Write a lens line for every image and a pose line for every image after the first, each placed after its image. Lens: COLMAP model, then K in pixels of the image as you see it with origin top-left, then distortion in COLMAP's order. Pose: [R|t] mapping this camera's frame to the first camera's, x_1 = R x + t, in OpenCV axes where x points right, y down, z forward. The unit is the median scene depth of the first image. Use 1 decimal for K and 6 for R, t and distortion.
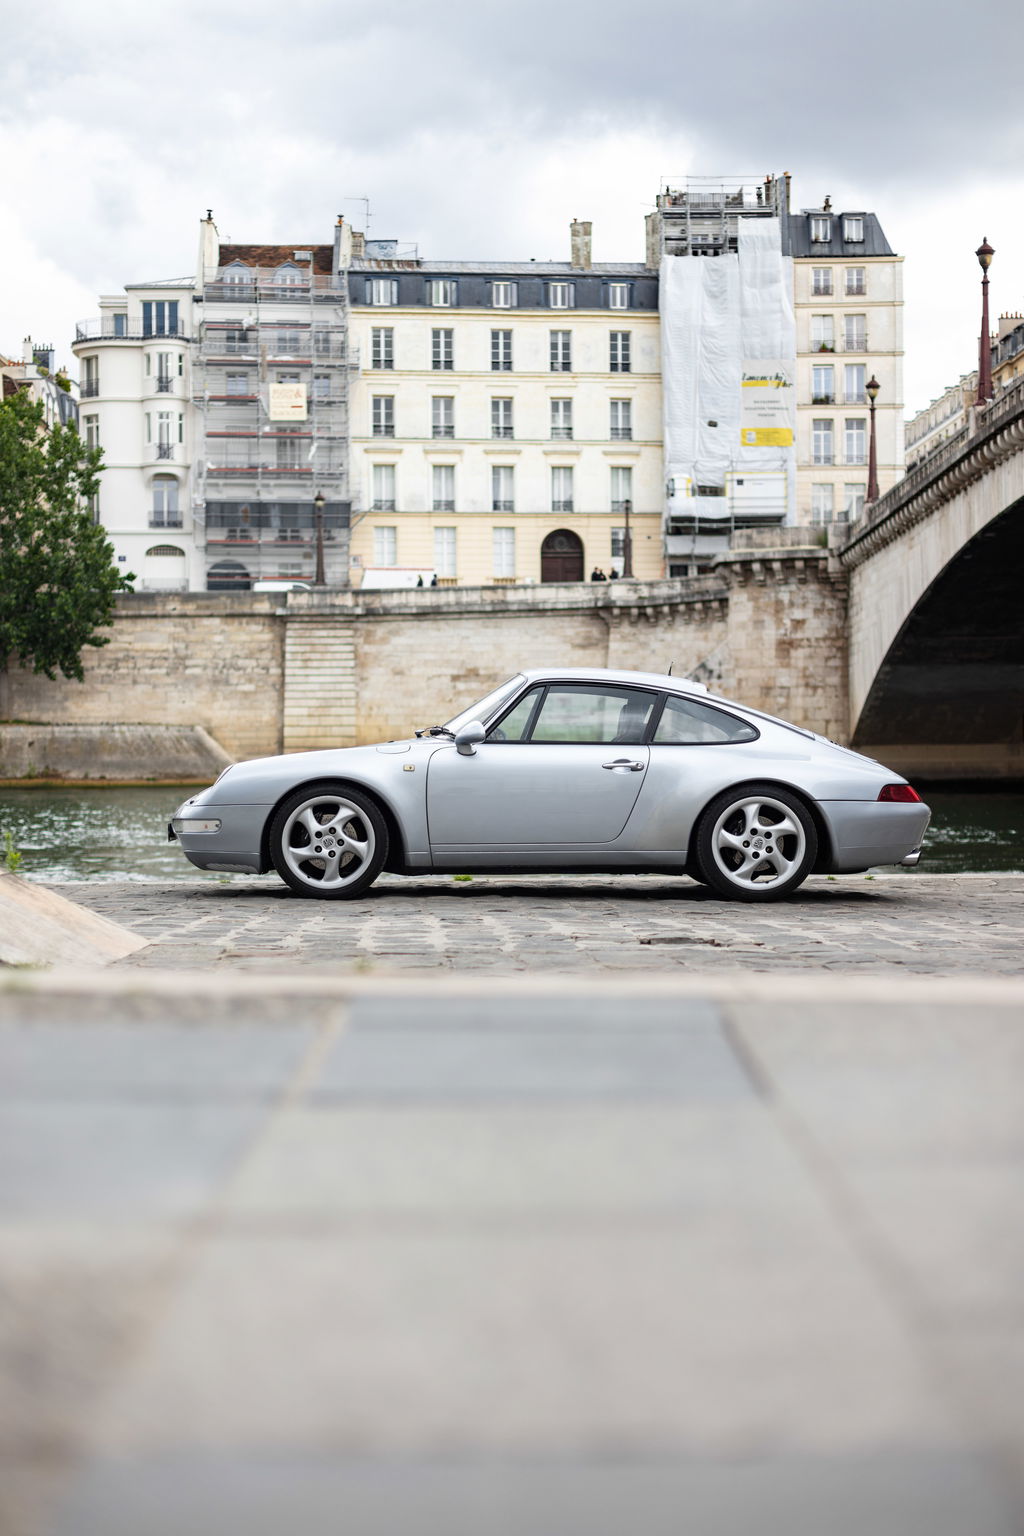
lens RADIAL K [[2247.4, 0, 507.9], [0, 2247.4, 706.9], [0, 0, 1]] dist [-0.027718, 0.041696]
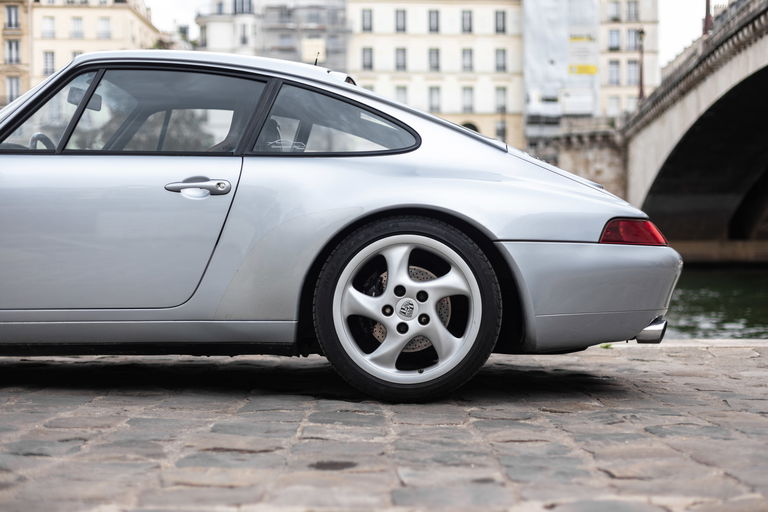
lens RADIAL K [[1123.7, 0, 438.8], [0, 1123.7, 255.3], [0, 0, 1]] dist [-0.027718, 0.041696]
pose [[0.999795, 0.000117, -0.020250, 0.023287], [0.000360, 0.999723, 0.023549, 0.007040], [0.020248, -0.023551, 0.999518, 0.126194]]
